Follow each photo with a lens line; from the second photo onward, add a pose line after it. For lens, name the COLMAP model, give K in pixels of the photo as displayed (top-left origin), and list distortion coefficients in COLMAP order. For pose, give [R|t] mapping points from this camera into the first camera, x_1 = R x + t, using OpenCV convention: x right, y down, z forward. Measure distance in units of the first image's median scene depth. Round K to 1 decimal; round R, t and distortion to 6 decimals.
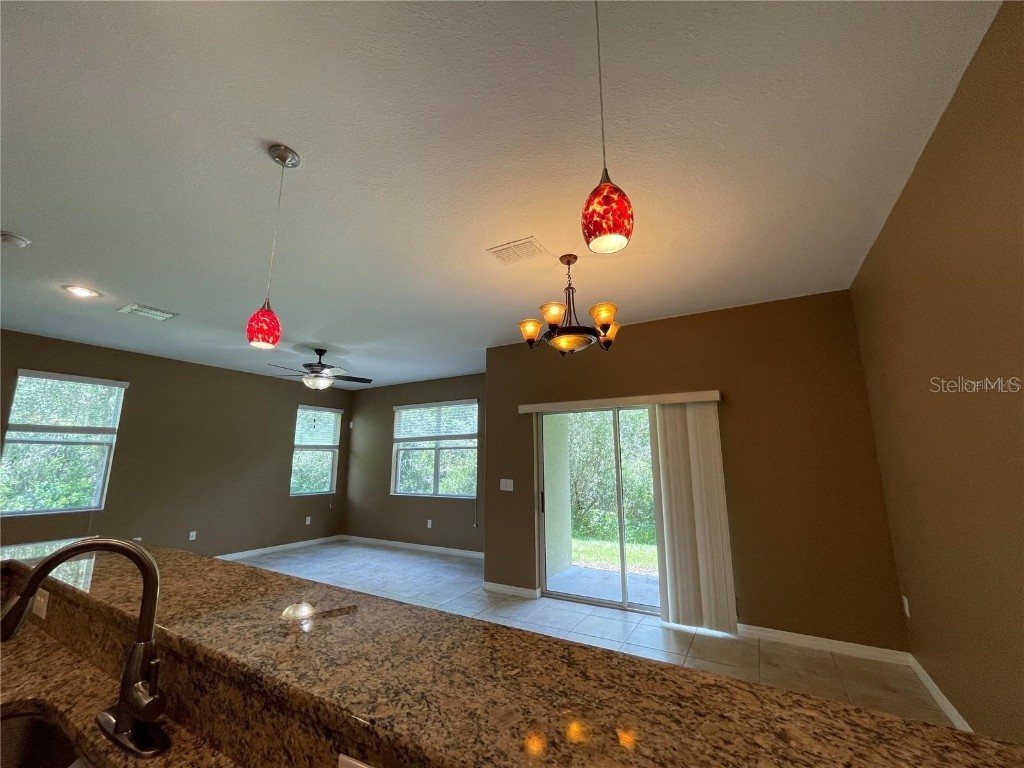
lens RADIAL K [[413.7, 0, 508.0], [0, 413.7, 382.3], [0, 0, 1]] dist [-0.000234, 0.000031]
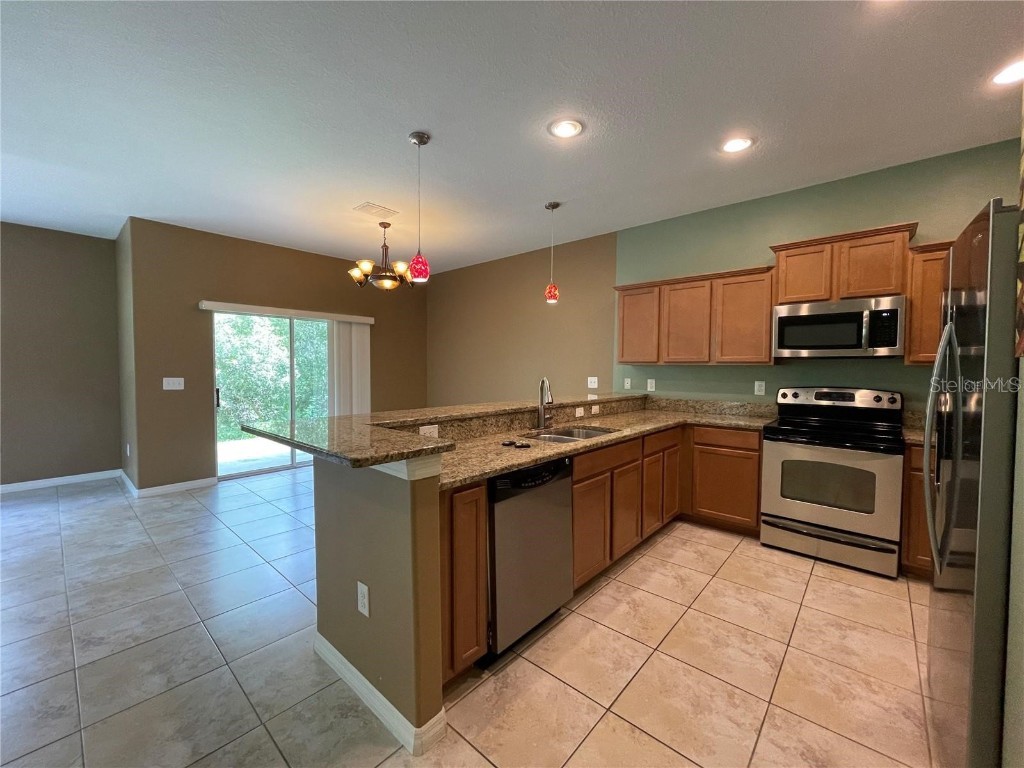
lens RADIAL K [[413.7, 0, 508.0], [0, 413.7, 382.3], [0, 0, 1]] dist [-0.000234, 0.000031]
pose [[0.202079, -0.038635, 0.978607, -0.886990], [-0.187724, 0.979166, 0.077421, 0.040307], [-0.961210, -0.199353, 0.190616, 0.128583]]
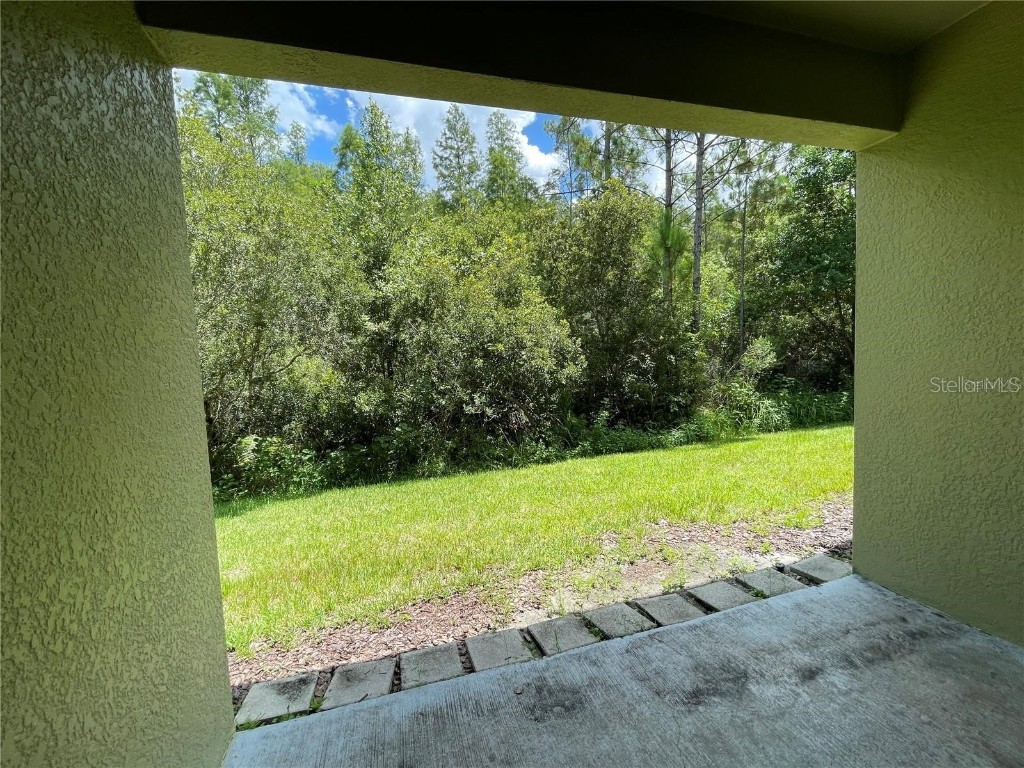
lens RADIAL K [[414.1, 0, 512.0], [0, 414.1, 384.0], [0, 0, 1]] dist [-0.002850, -0.000253]
pose [[0.693522, -0.083272, 0.715607, 0.154428], [-0.082771, 0.977510, 0.193965, 0.261399], [-0.715665, -0.193751, 0.671033, 1.129090]]
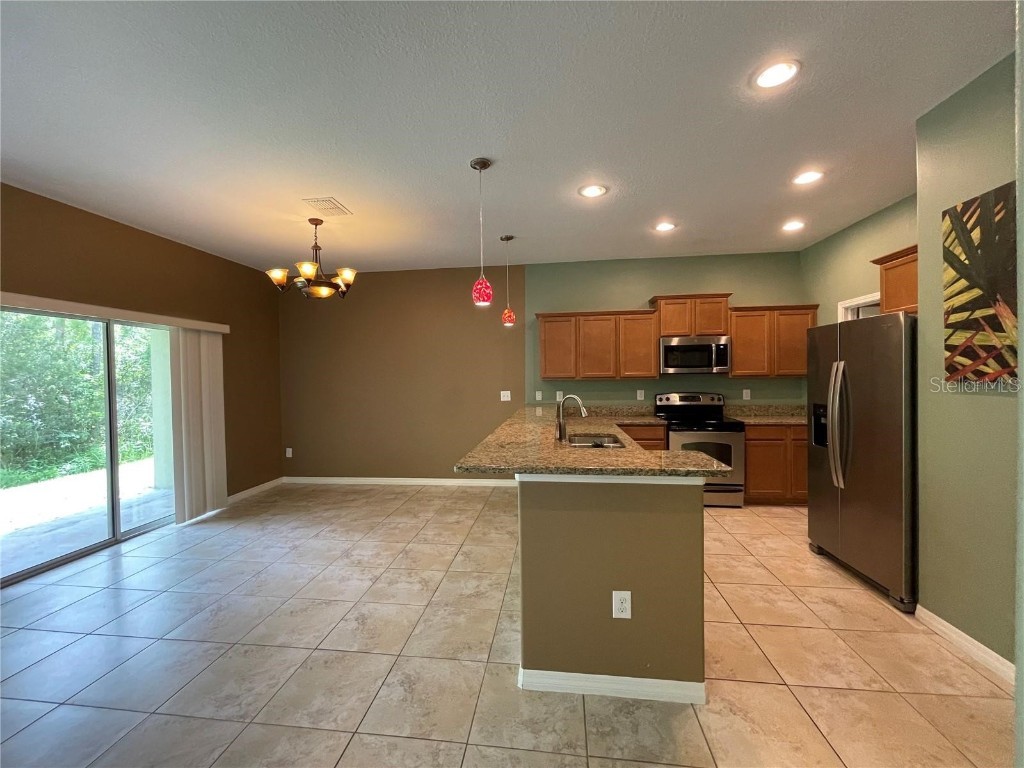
lens RADIAL K [[413.7, 0, 508.0], [0, 413.7, 382.3], [0, 0, 1]] dist [-0.000234, 0.000031]
pose [[-0.392283, -0.012855, 0.919755, -0.888903], [-0.158192, 0.985948, -0.053690, 0.112852], [-0.906140, -0.166559, -0.388804, 0.633657]]
